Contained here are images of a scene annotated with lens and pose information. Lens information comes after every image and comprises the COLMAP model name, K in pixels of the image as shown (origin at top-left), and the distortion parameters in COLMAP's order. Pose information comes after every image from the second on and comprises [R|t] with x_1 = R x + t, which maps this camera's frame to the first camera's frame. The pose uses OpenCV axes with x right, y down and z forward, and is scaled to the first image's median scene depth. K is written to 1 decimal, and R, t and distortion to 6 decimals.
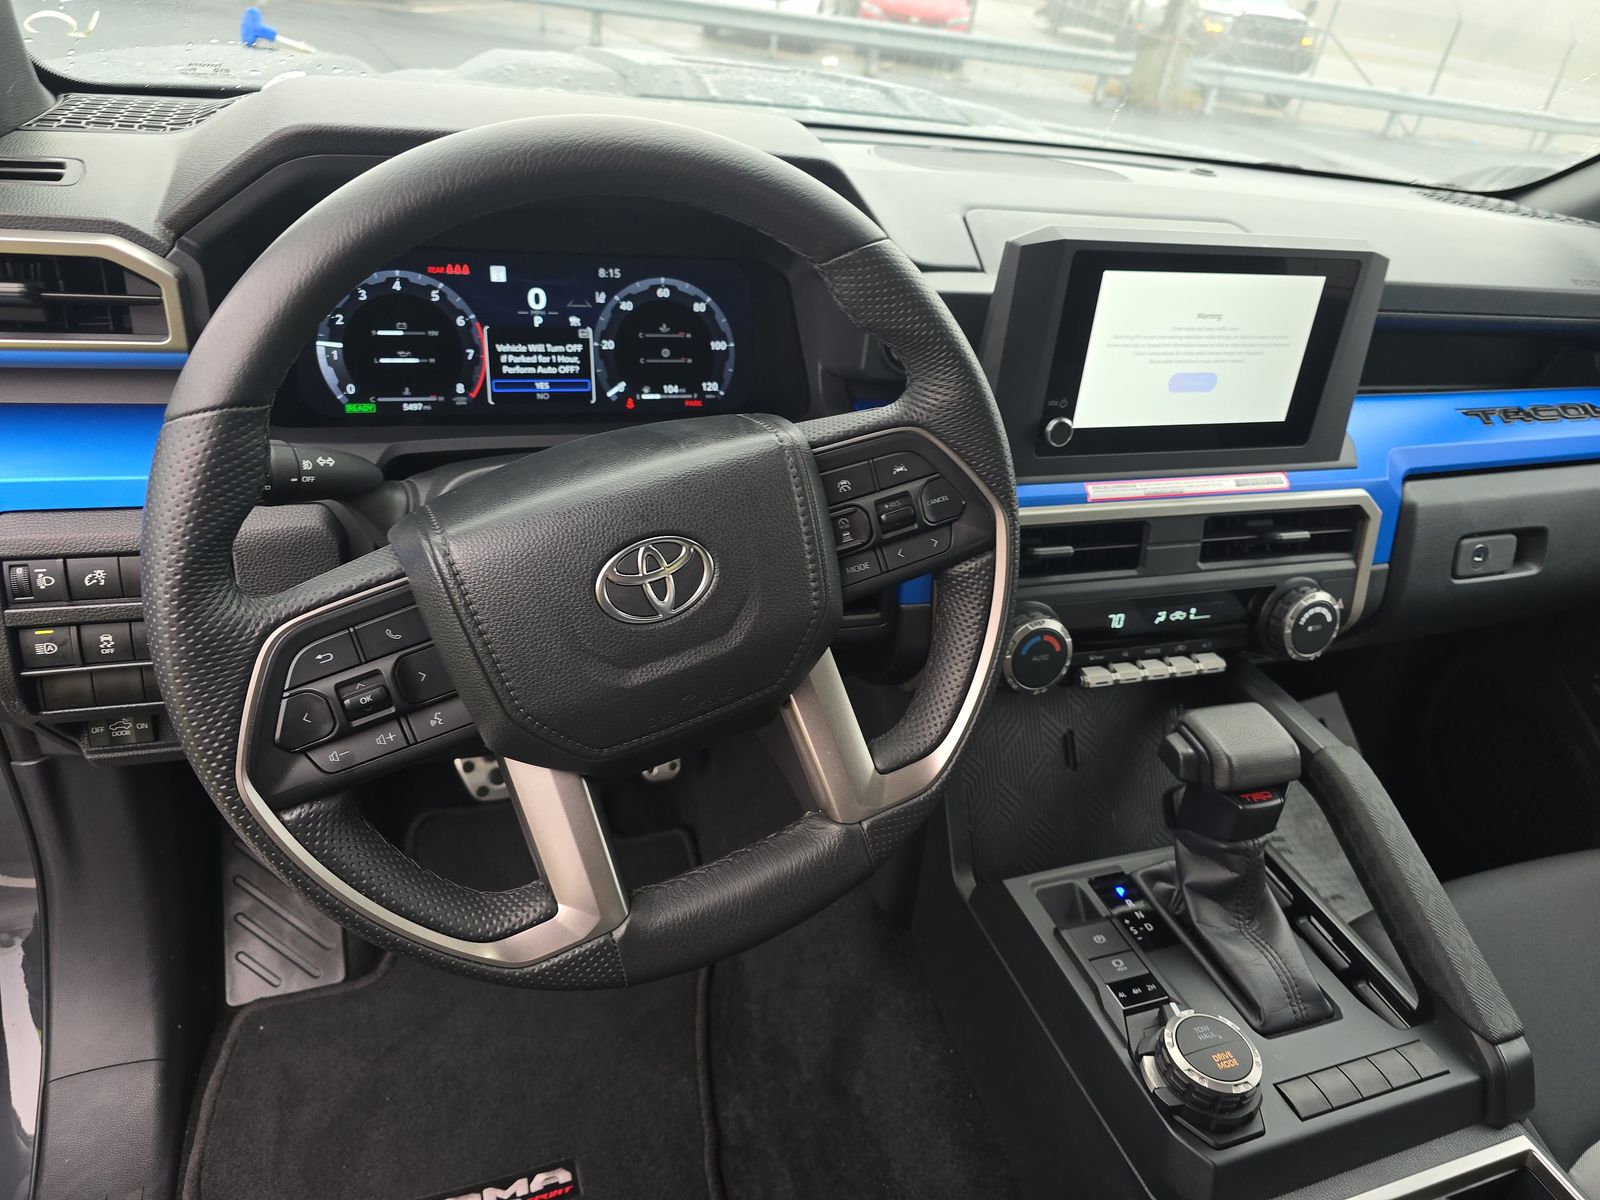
lens RADIAL K [[1075.0, 0, 799.8], [0, 1075.0, 590.3], [0, 0, 1]] dist [0.025350, -0.002116]
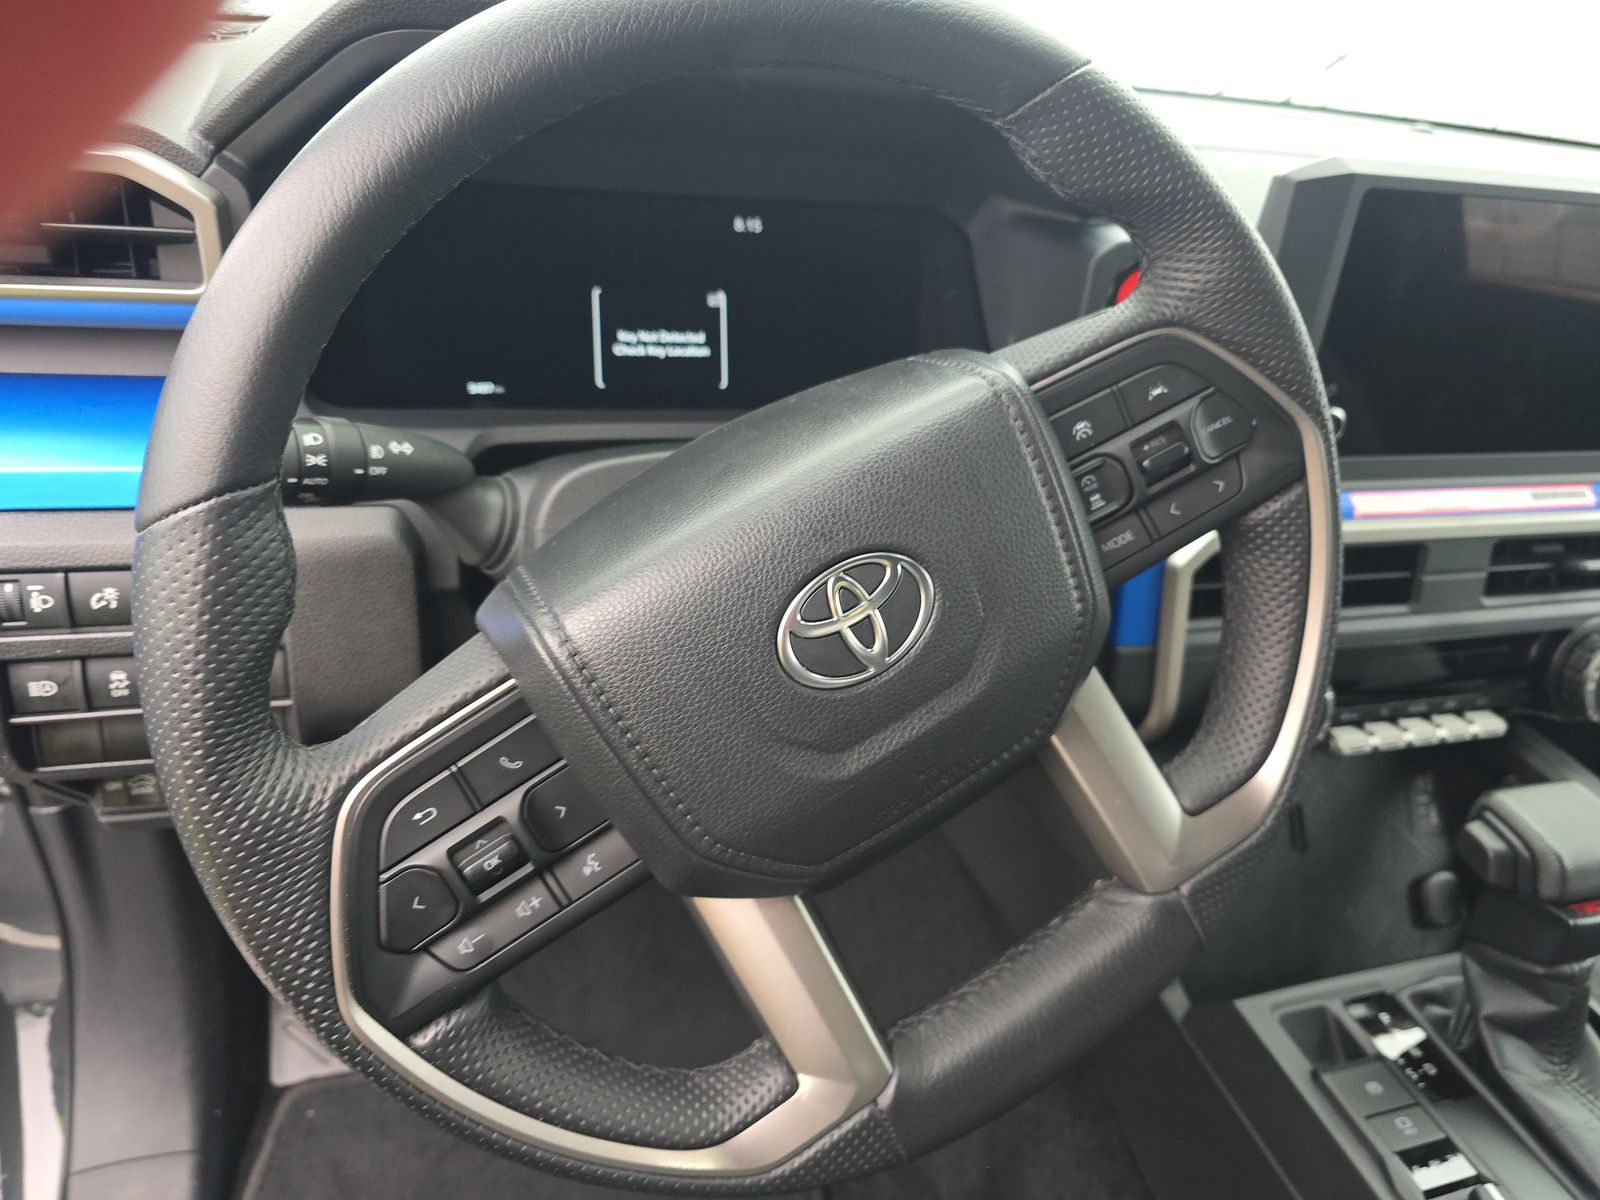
lens RADIAL K [[1076.4, 0, 800.0], [0, 1076.4, 600.0], [0, 0, 1]] dist [-0.001400, 0.001100]
pose [[0.998906, 0.017204, -0.043492, -0.110746], [-0.017478, 0.999830, -0.005931, -0.012658], [0.043382, 0.006685, 0.999036, 0.231572]]
